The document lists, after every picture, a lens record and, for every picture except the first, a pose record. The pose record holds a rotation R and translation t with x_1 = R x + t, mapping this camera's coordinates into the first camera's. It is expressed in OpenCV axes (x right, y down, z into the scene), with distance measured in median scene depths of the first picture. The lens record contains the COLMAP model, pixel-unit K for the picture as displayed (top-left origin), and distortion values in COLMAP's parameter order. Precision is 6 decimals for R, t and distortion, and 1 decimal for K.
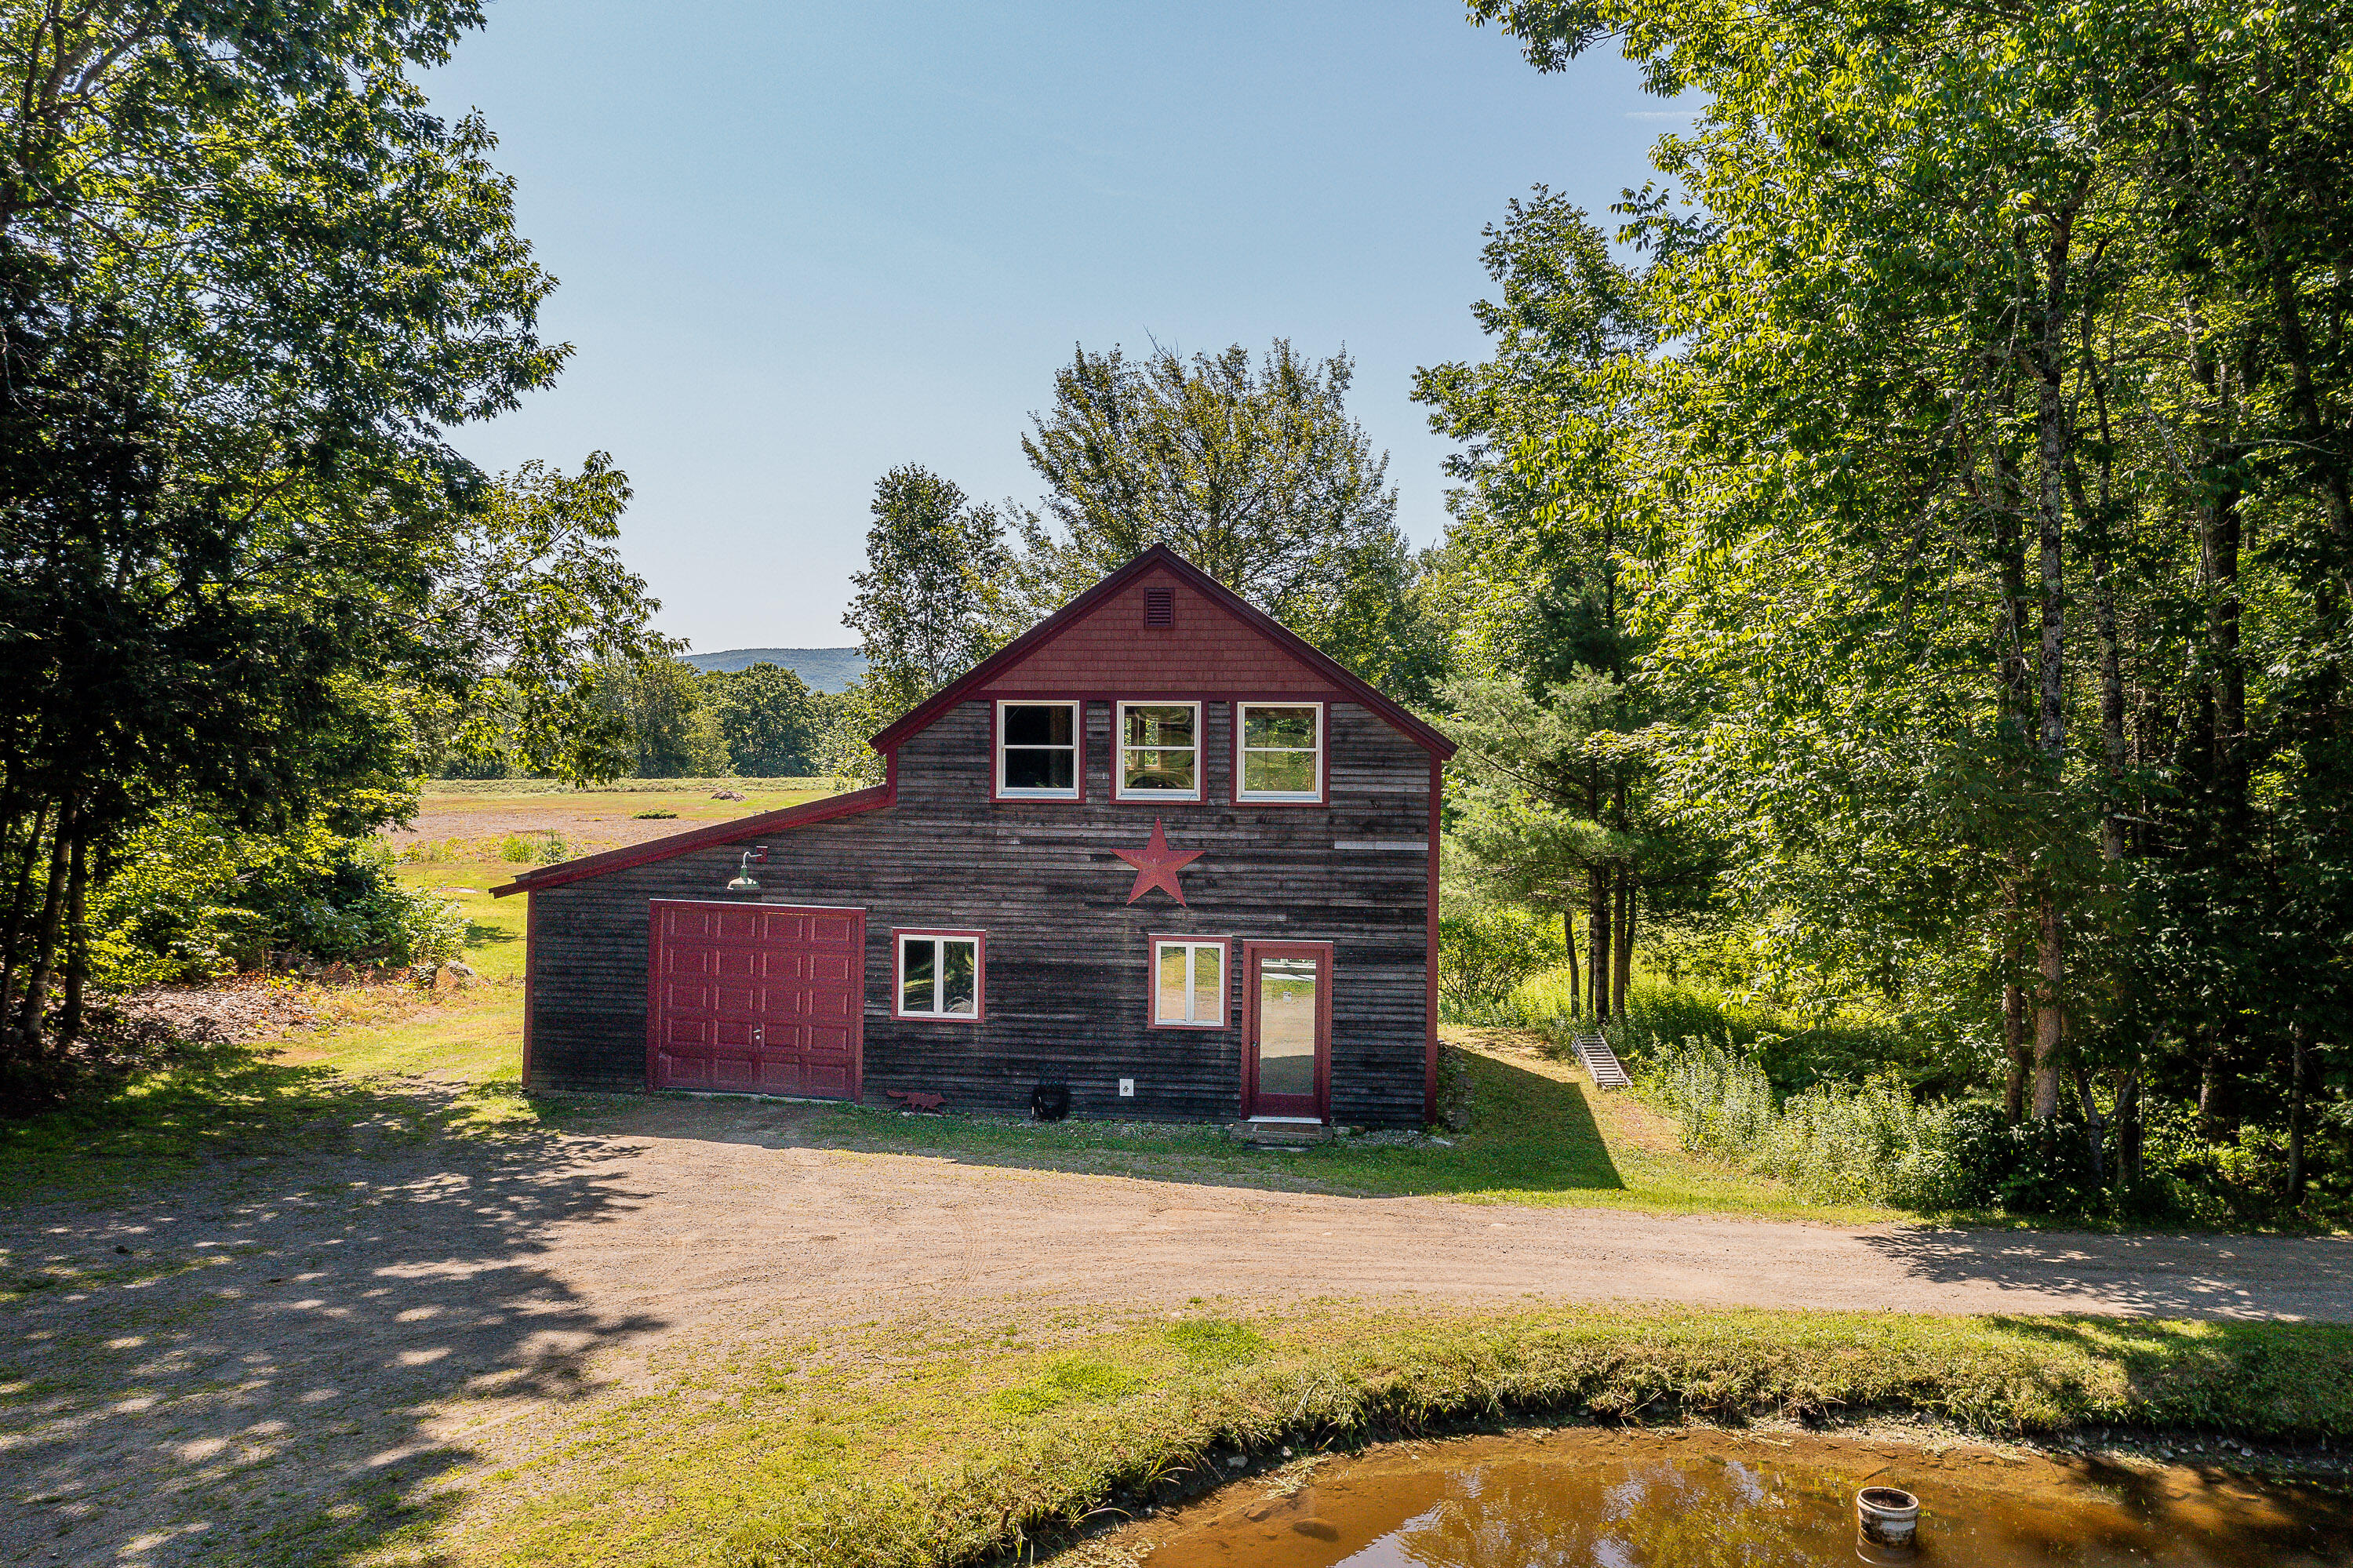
lens RADIAL K [[1925.6, 0, 1181.6], [0, 1925.6, 775.1], [0, 0, 1]] dist [-0.008514, -0.000458]
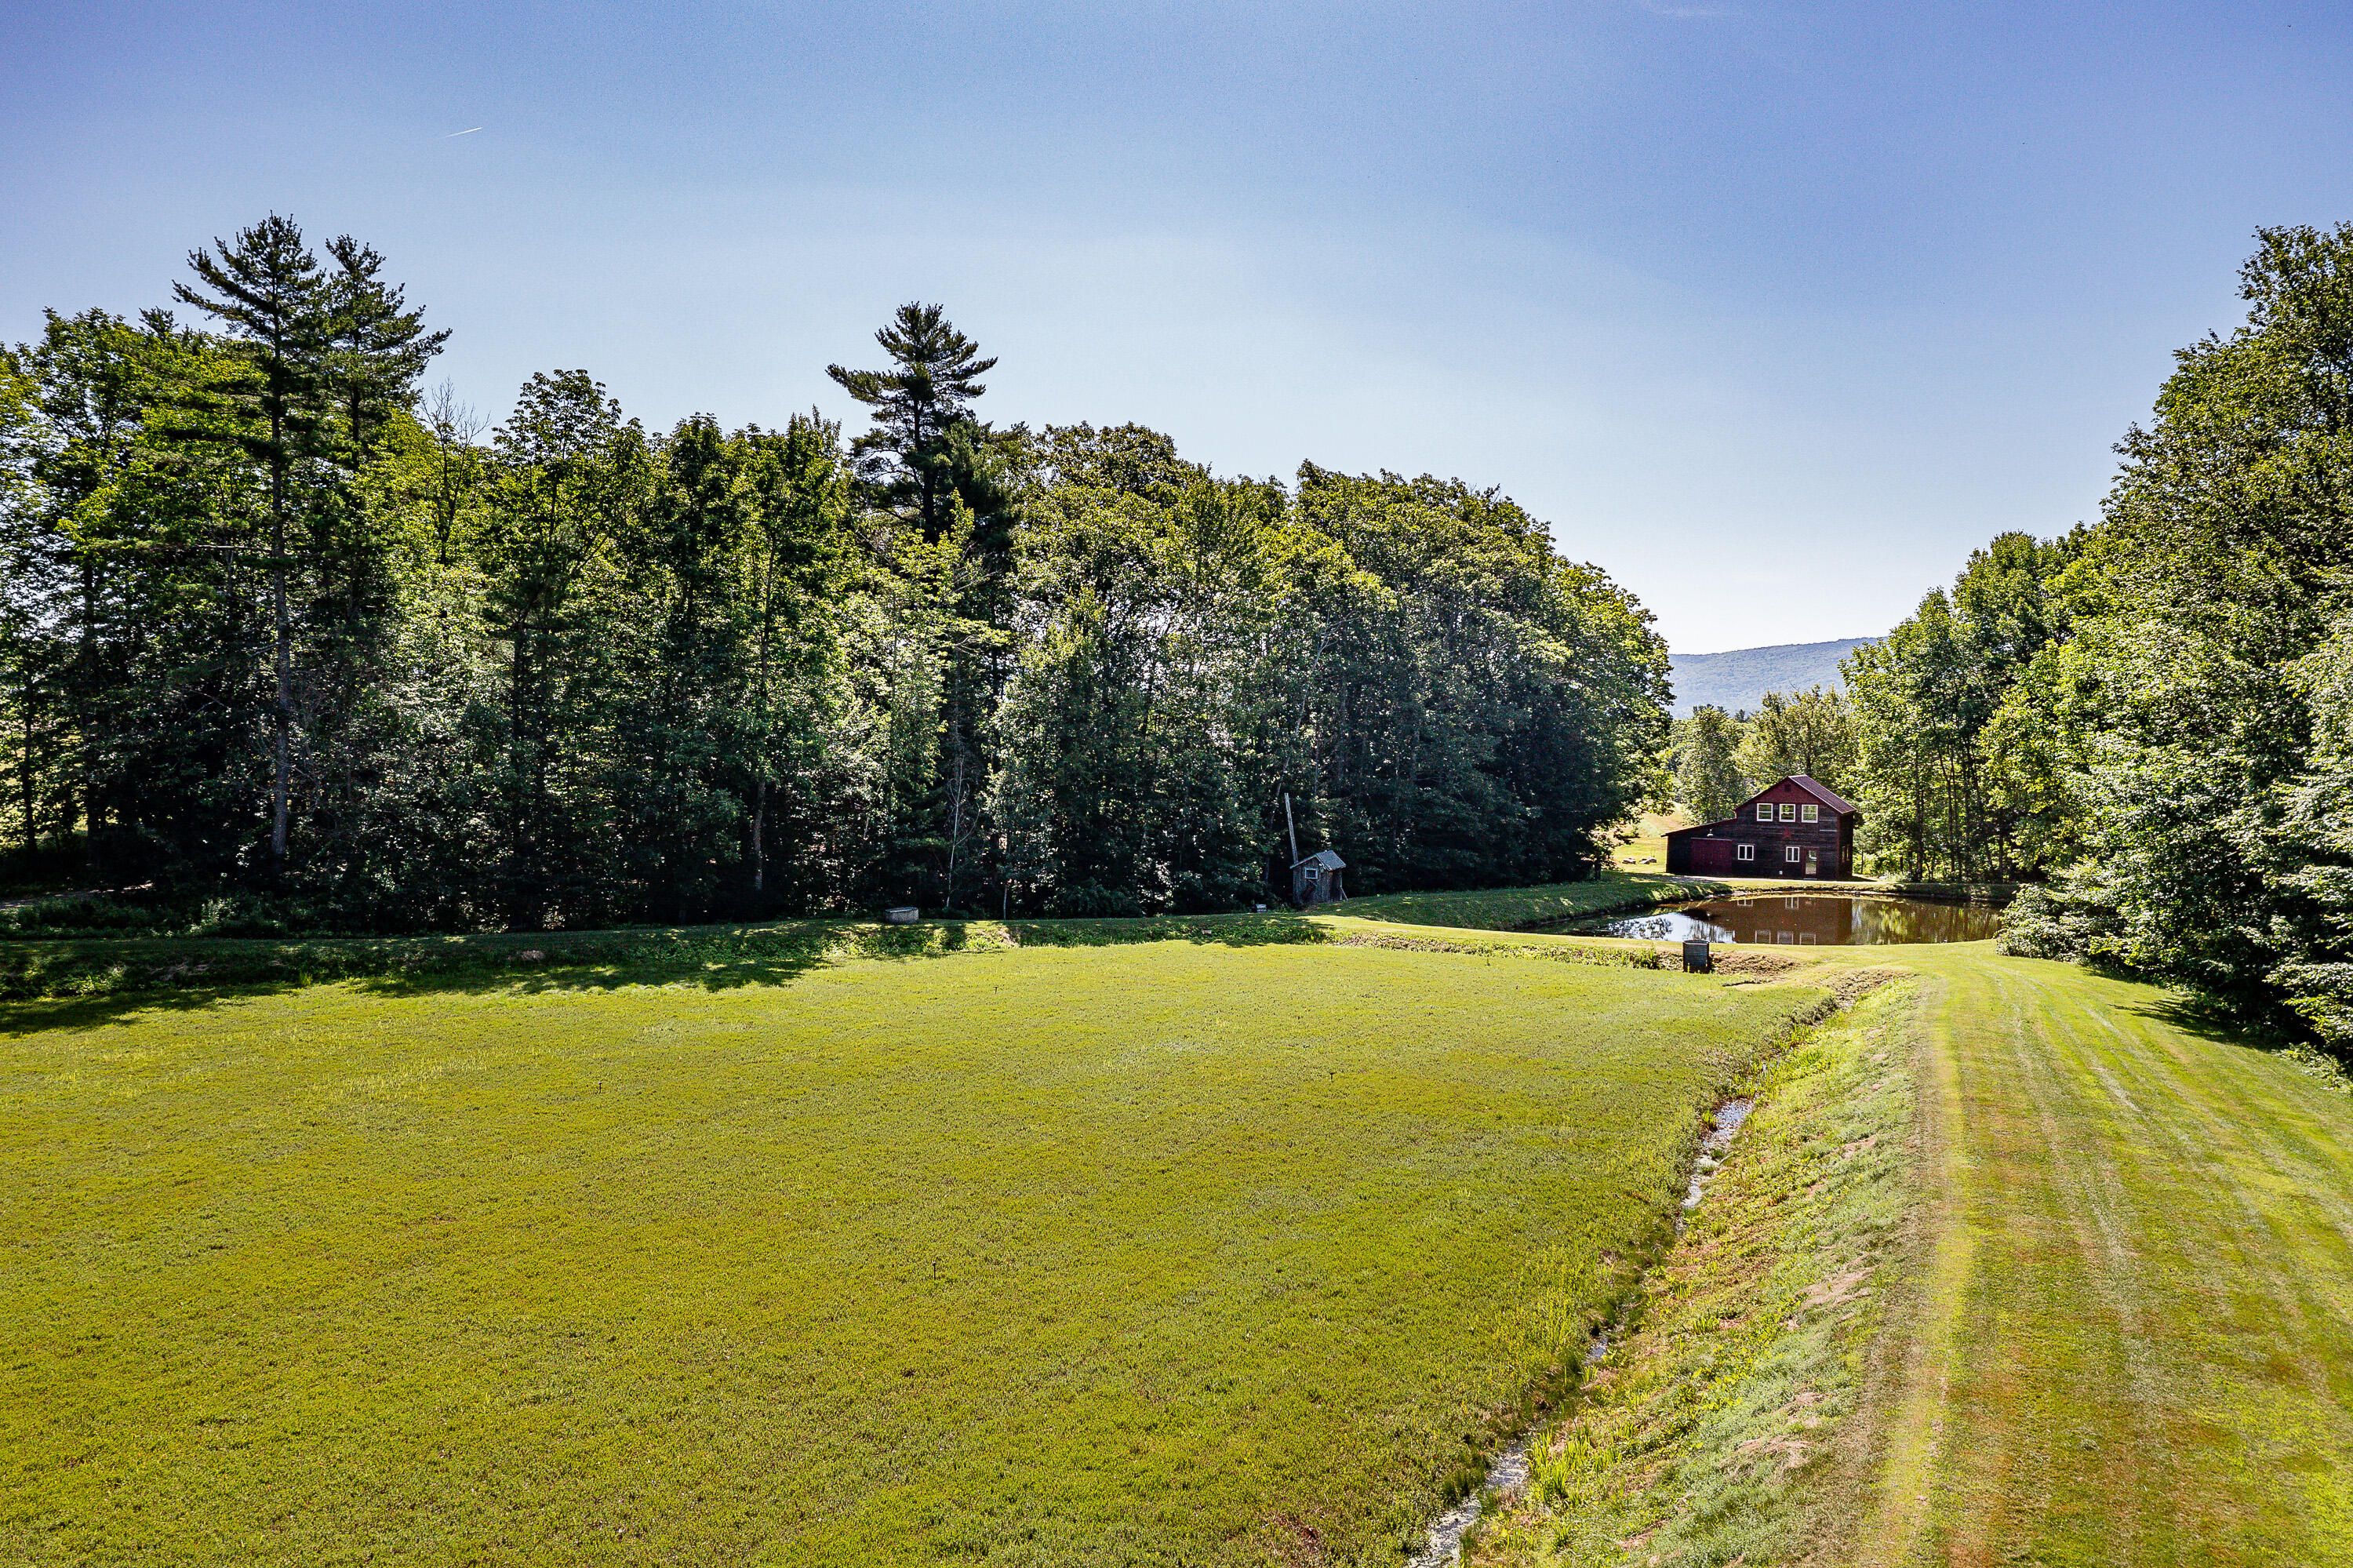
lens RADIAL K [[1894.7, 0, 1167.3], [0, 1894.7, 784.6], [0, 0, 1]] dist [0.043097, -0.011666]
pose [[0.942512, 0.012967, -0.333921, 0.105815], [-0.011923, 0.999916, 0.005176, -0.080133], [0.333960, -0.000897, 0.942587, -3.788997]]
